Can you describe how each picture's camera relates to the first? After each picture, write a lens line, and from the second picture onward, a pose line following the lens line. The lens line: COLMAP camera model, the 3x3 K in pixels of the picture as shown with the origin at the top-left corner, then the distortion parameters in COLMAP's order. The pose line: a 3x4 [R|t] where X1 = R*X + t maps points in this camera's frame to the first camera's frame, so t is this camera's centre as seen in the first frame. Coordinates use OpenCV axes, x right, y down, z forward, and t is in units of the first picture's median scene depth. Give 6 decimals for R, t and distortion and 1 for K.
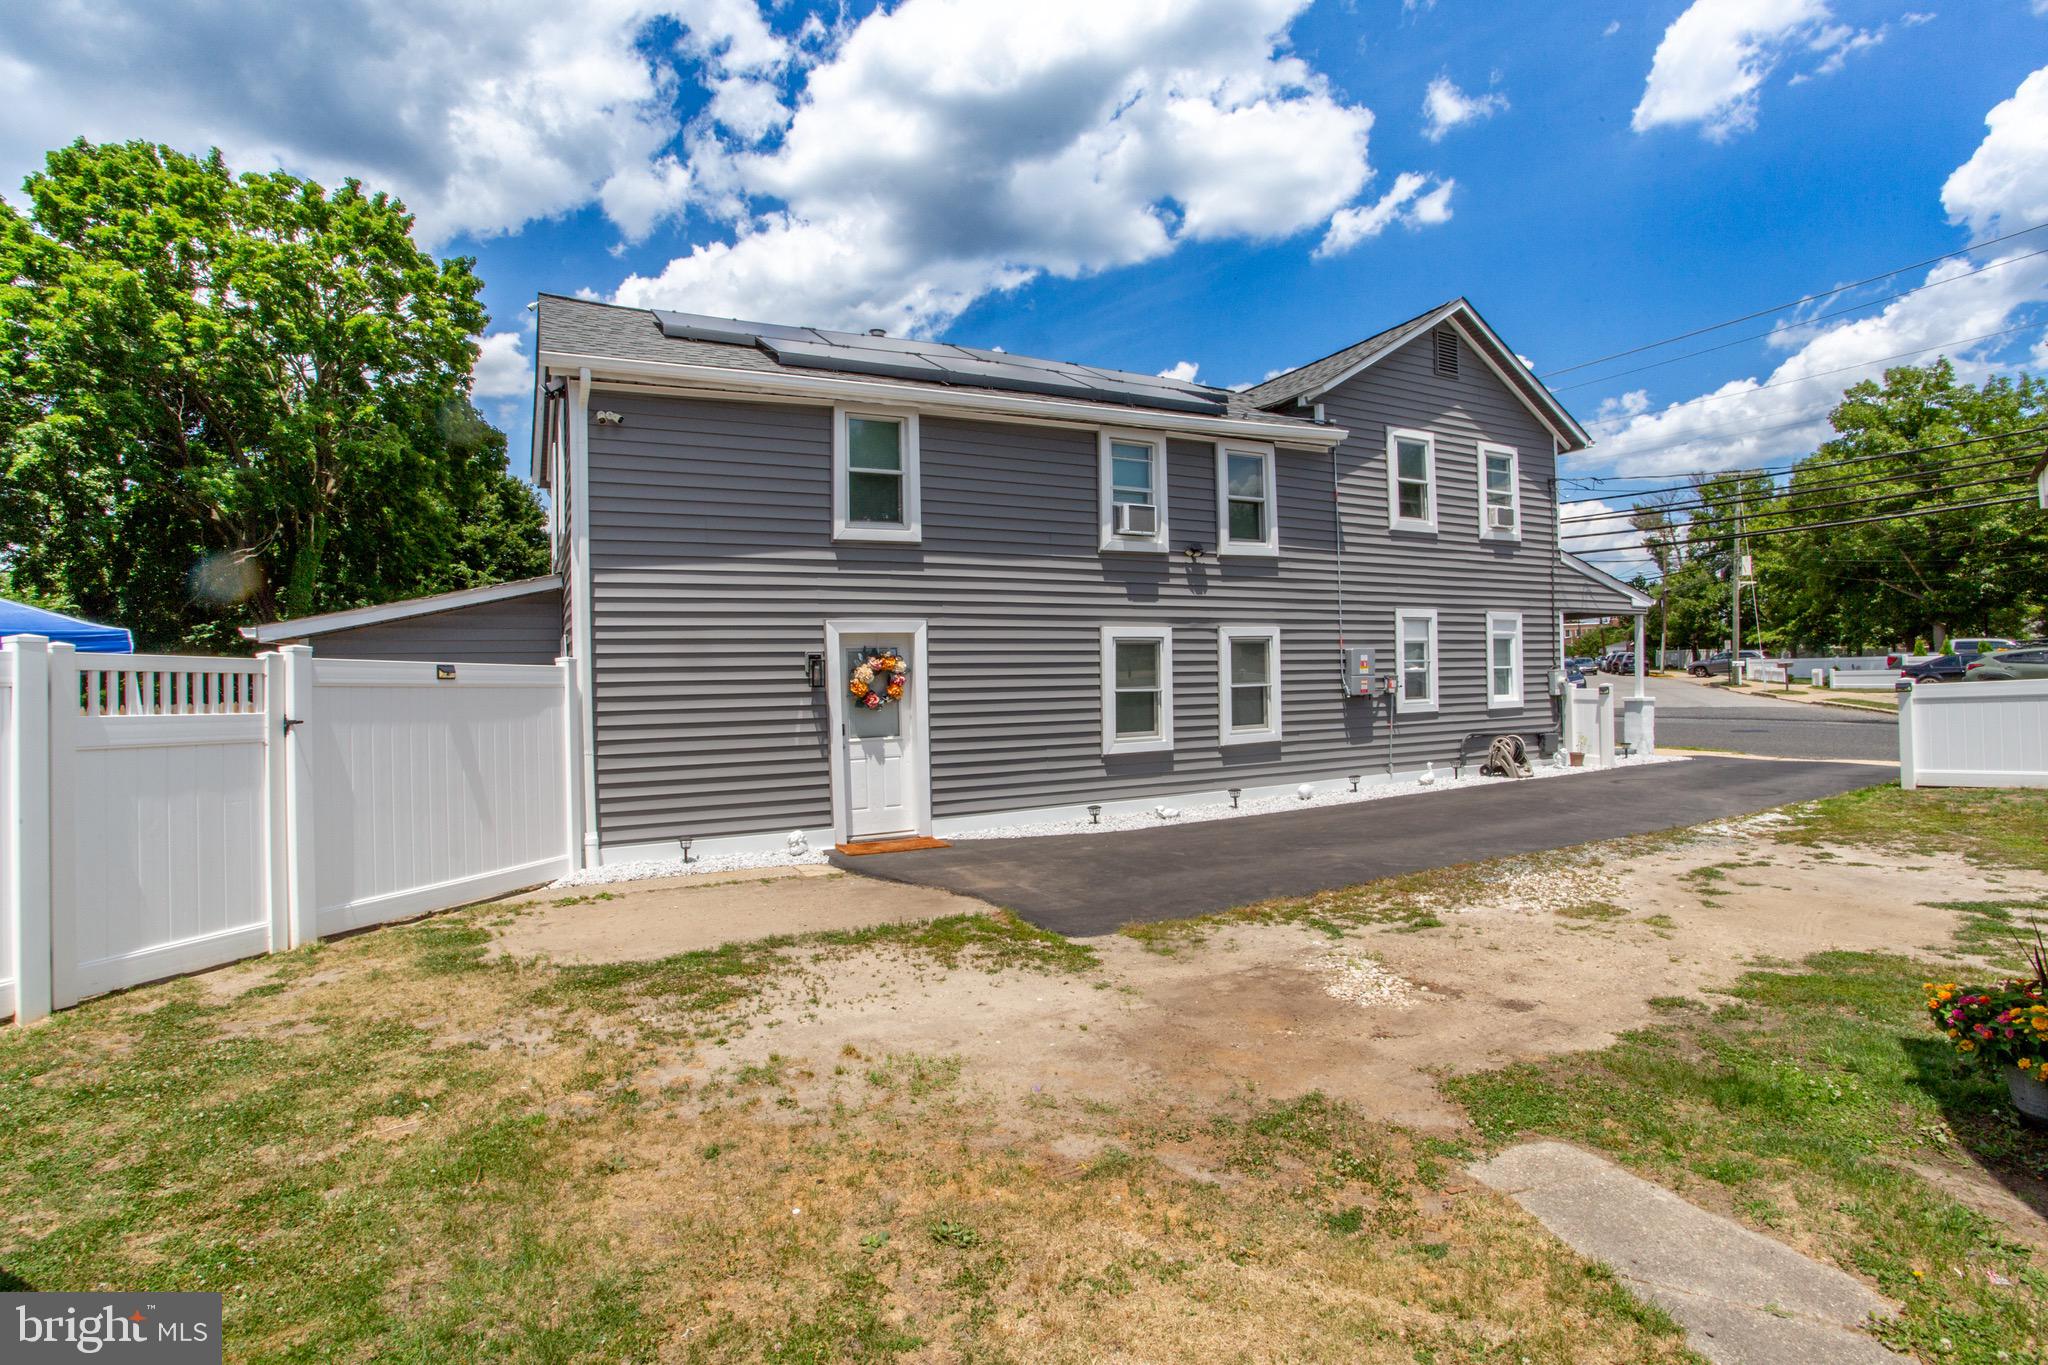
lens RADIAL K [[991.6, 0, 1011.4], [0, 991.6, 683.3], [0, 0, 1]] dist [-0.077774, 0.032449]
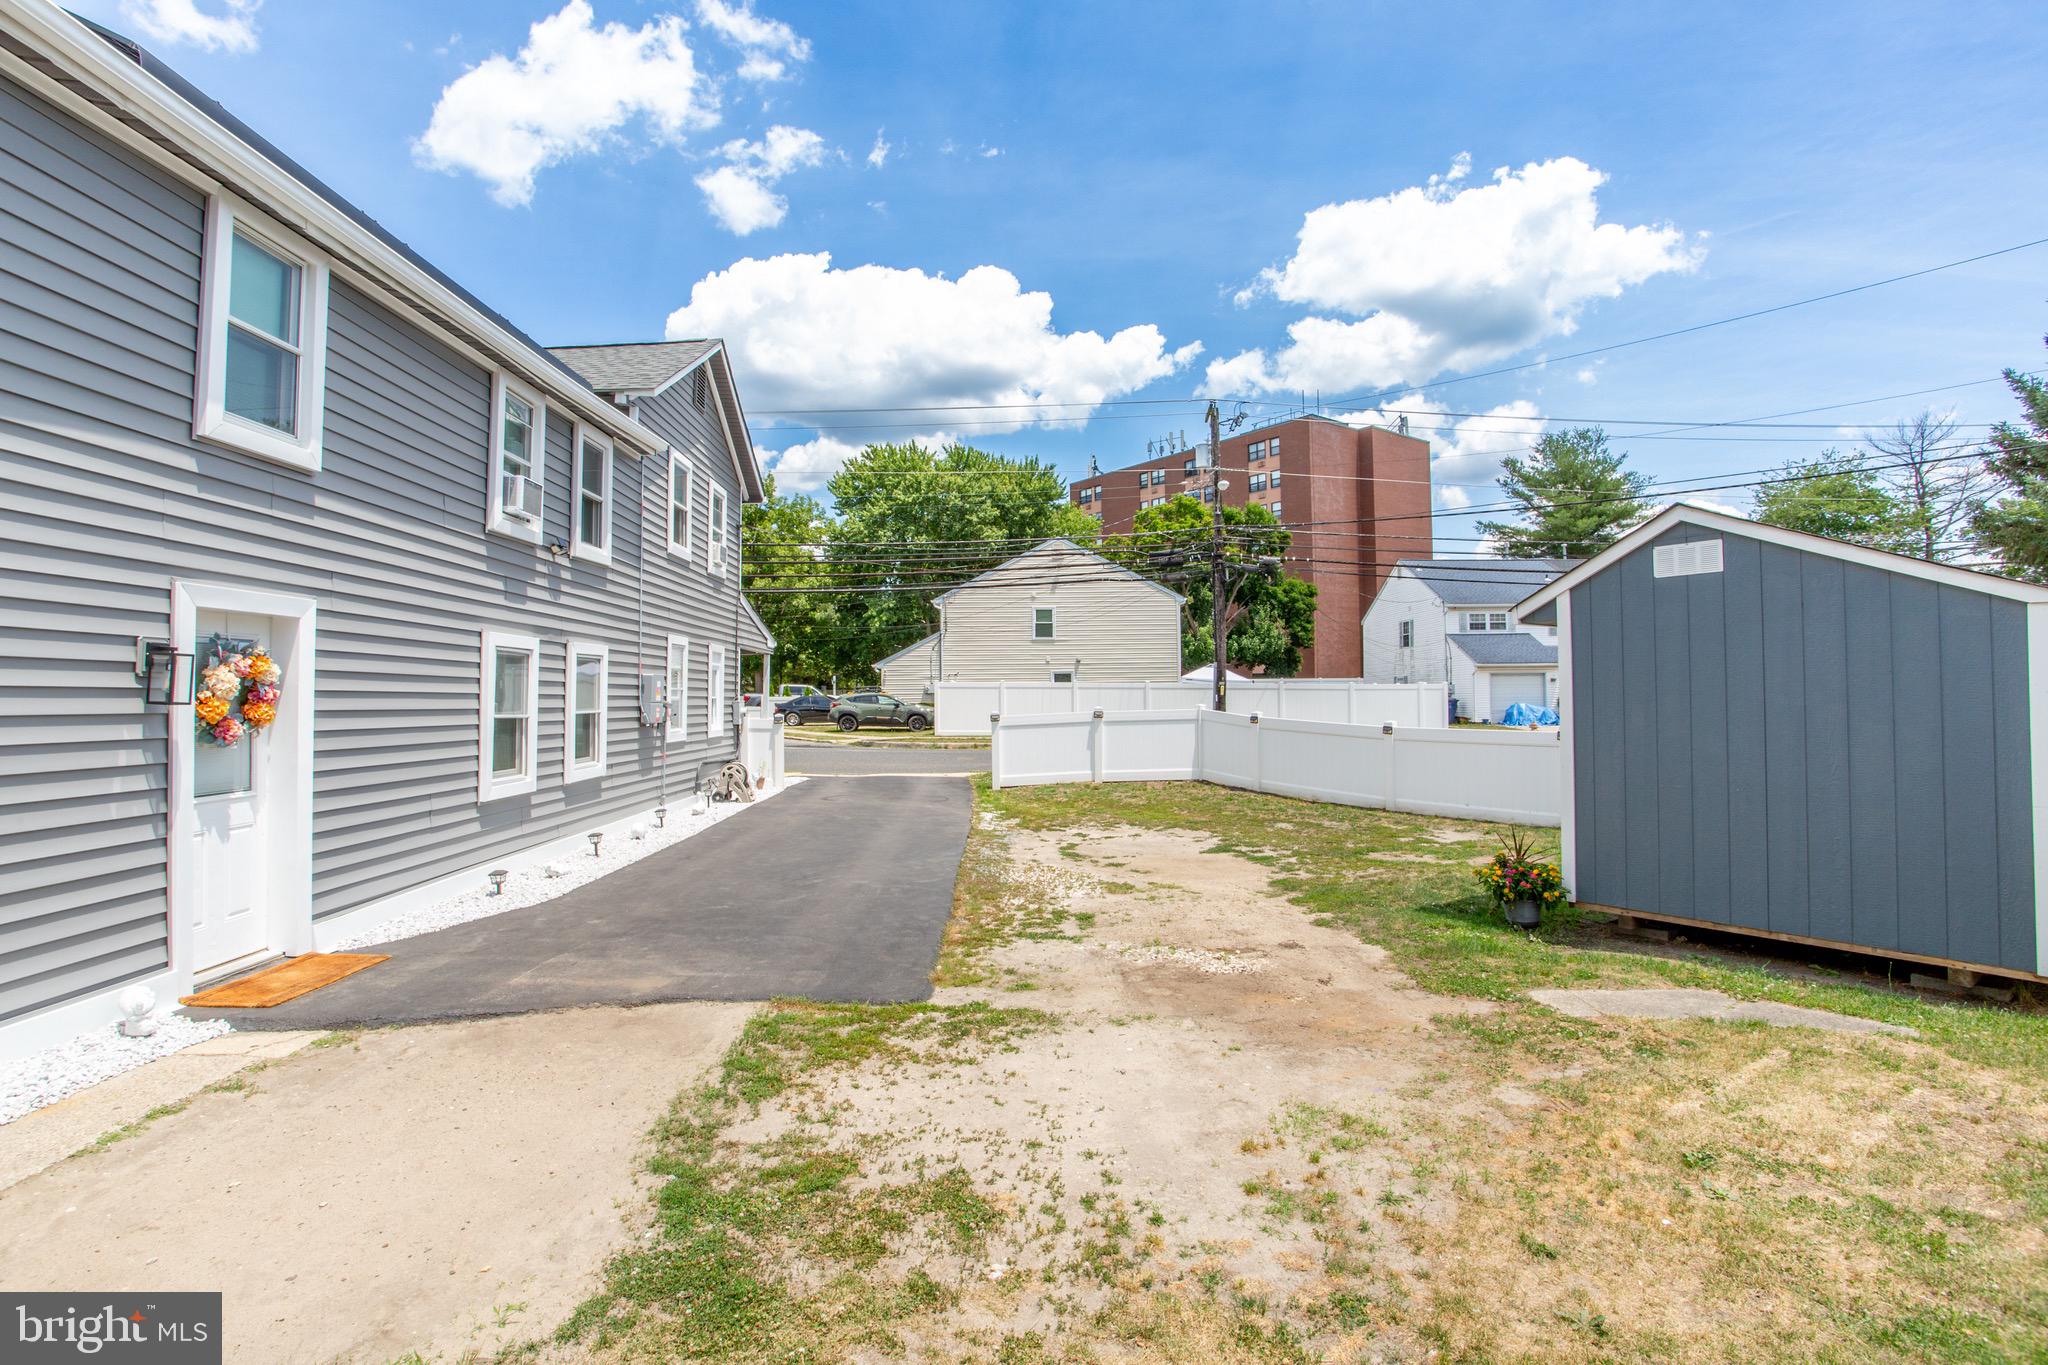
lens RADIAL K [[991.6, 0, 1011.4], [0, 991.6, 683.3], [0, 0, 1]] dist [-0.077774, 0.032449]
pose [[0.441121, 0.035847, 0.896731, -0.445128], [-0.004776, 0.999282, -0.037597, 0.009394], [-0.897435, 0.012302, 0.440975, 0.365812]]
